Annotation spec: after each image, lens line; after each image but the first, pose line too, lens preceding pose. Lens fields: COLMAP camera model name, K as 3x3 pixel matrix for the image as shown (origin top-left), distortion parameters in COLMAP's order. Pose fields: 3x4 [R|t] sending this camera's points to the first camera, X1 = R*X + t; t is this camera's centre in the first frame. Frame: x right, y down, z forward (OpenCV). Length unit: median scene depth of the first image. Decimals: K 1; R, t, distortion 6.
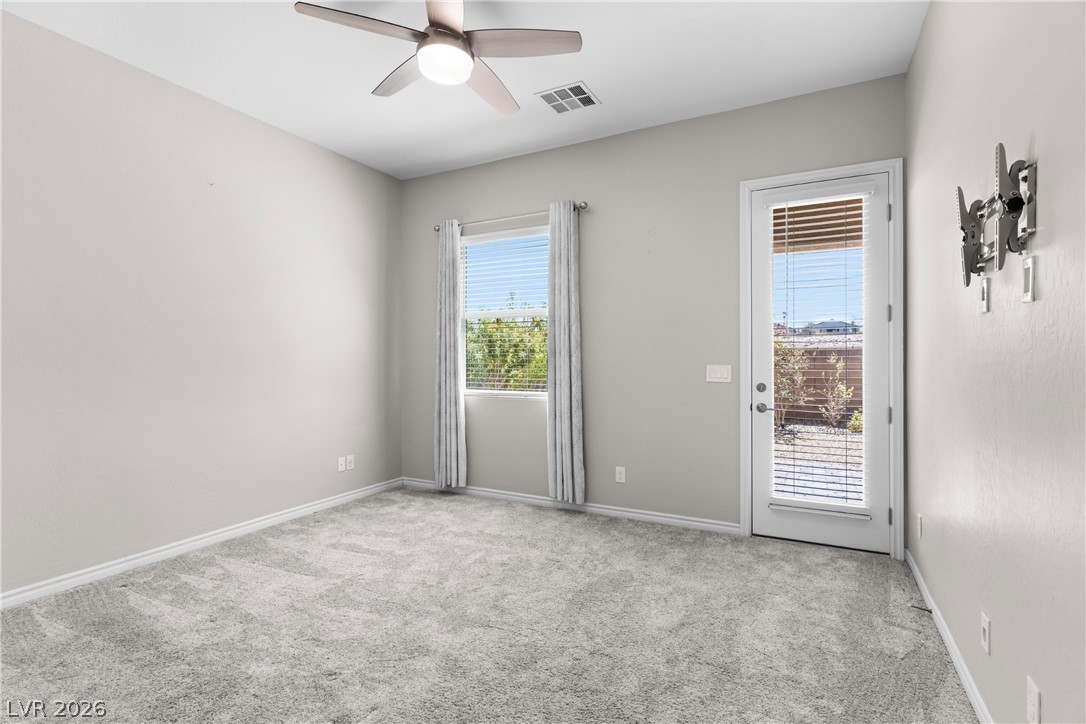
lens RADIAL K [[512.6, 0, 547.7], [0, 512.6, 358.1], [0, 0, 1]] dist [0.001383, 0.001316]
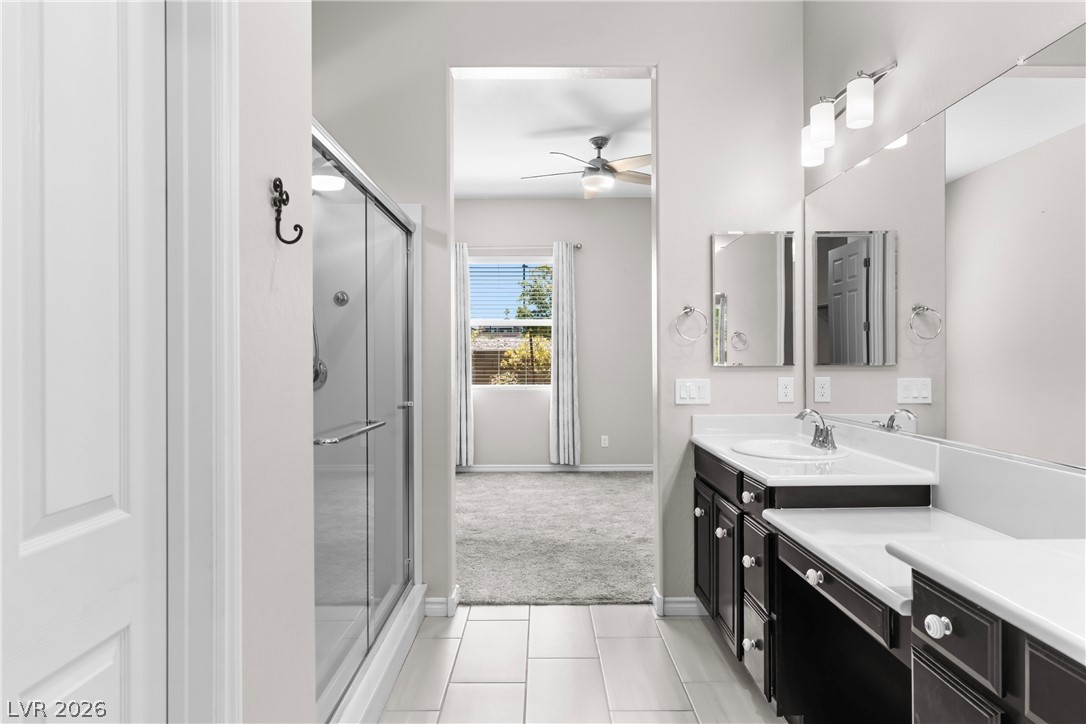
lens RADIAL K [[629.2, 0, 548.7], [0, 629.2, 362.8], [0, 0, 1]] dist [-0.007122, 0.007216]
pose [[0.877991, -0.005524, 0.478646, -0.915314], [0.002574, 0.999973, 0.006819, 0.000875], [-0.478671, -0.004755, 0.877982, -0.489101]]
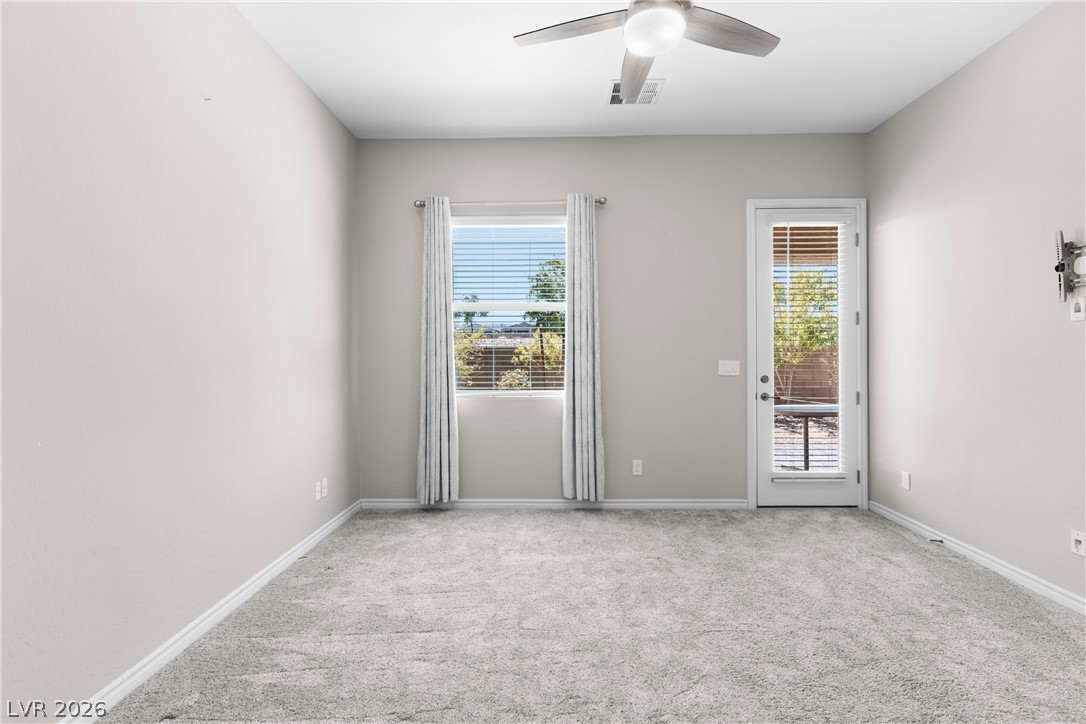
lens RADIAL K [[512.6, 0, 540.1], [0, 512.6, 357.4], [0, 0, 1]] dist [0.001383, 0.001316]
pose [[0.894460, -0.004553, 0.447125, -0.553311], [0.003159, 0.999988, 0.003863, 0.001940], [-0.447137, -0.002043, 0.894463, 0.187619]]
